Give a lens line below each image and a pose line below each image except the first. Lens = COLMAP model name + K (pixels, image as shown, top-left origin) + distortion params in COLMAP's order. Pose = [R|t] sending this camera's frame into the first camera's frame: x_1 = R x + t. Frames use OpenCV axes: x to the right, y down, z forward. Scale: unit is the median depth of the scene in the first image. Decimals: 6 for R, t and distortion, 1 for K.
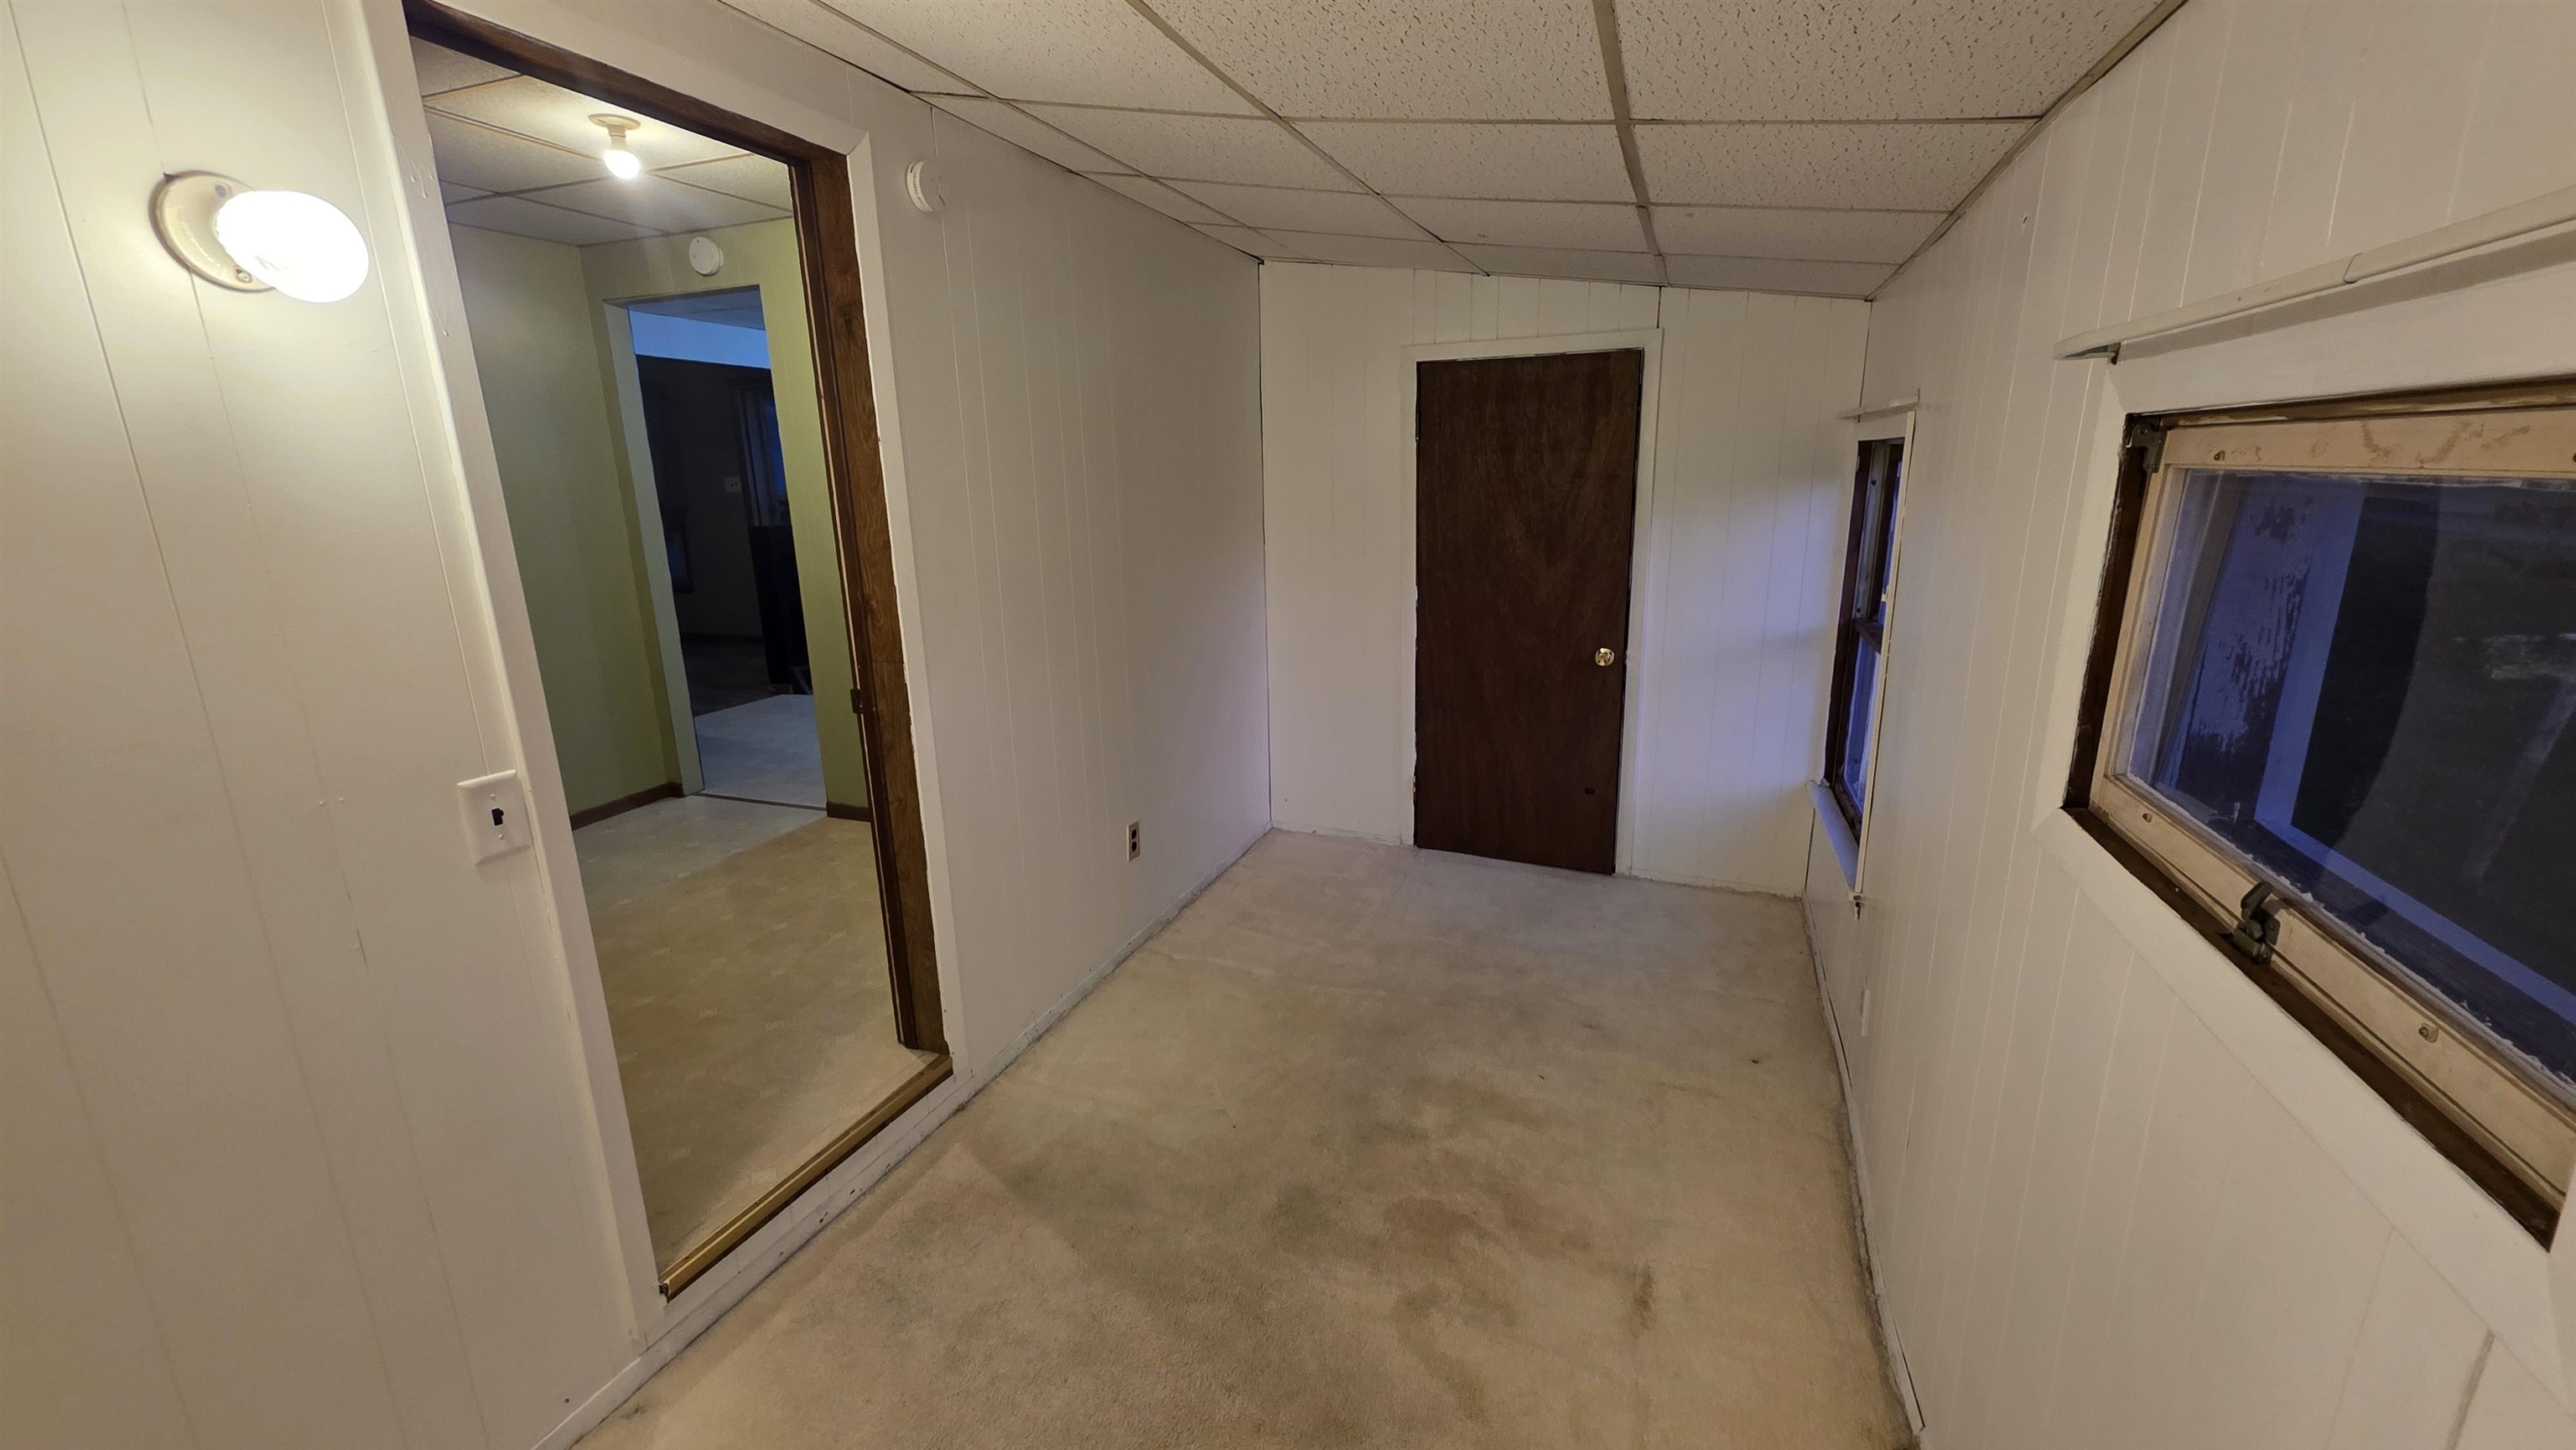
lens RADIAL K [[1024.3, 0, 1286.9], [0, 1024.3, 718.1], [0, 0, 1]] dist [0.004087, 0.000675]
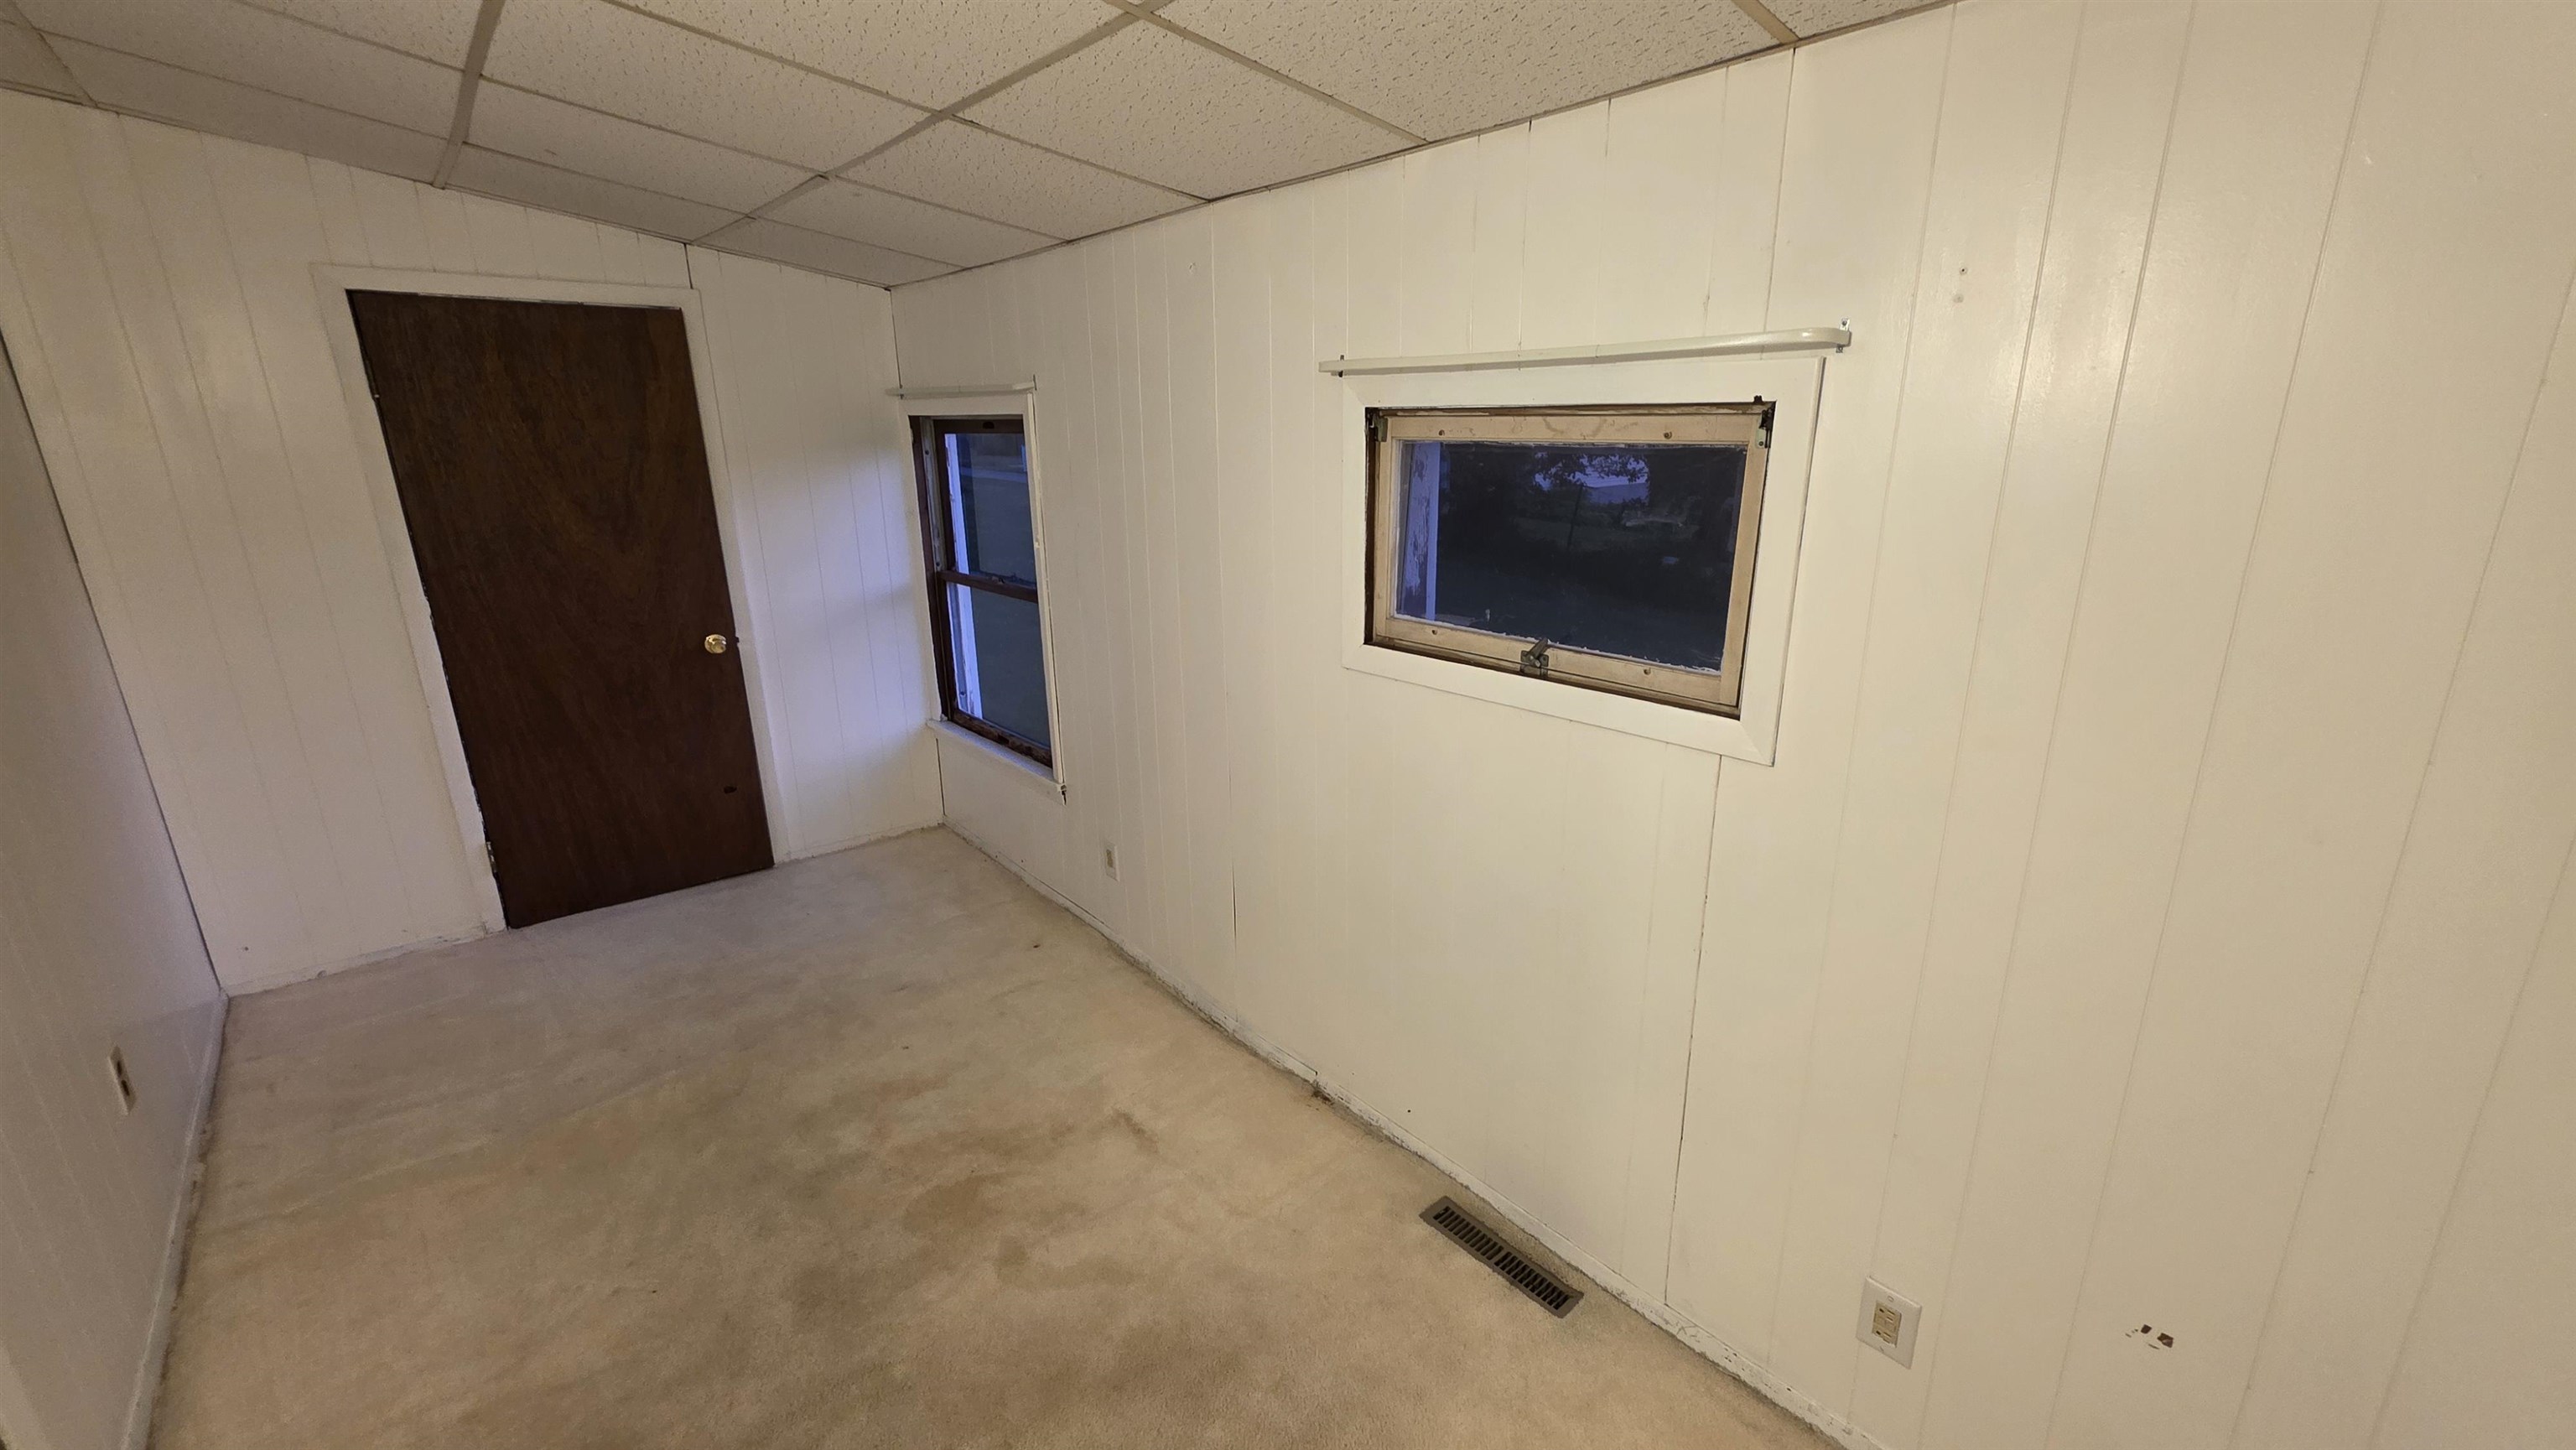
lens RADIAL K [[1024.3, 0, 1286.9], [0, 1024.3, 718.1], [0, 0, 1]] dist [0.004087, 0.000675]
pose [[0.462128, -0.230190, 0.856417, -0.371034], [0.208722, 0.966828, 0.147239, -0.033021], [-0.861901, 0.110710, 0.494844, 0.145426]]
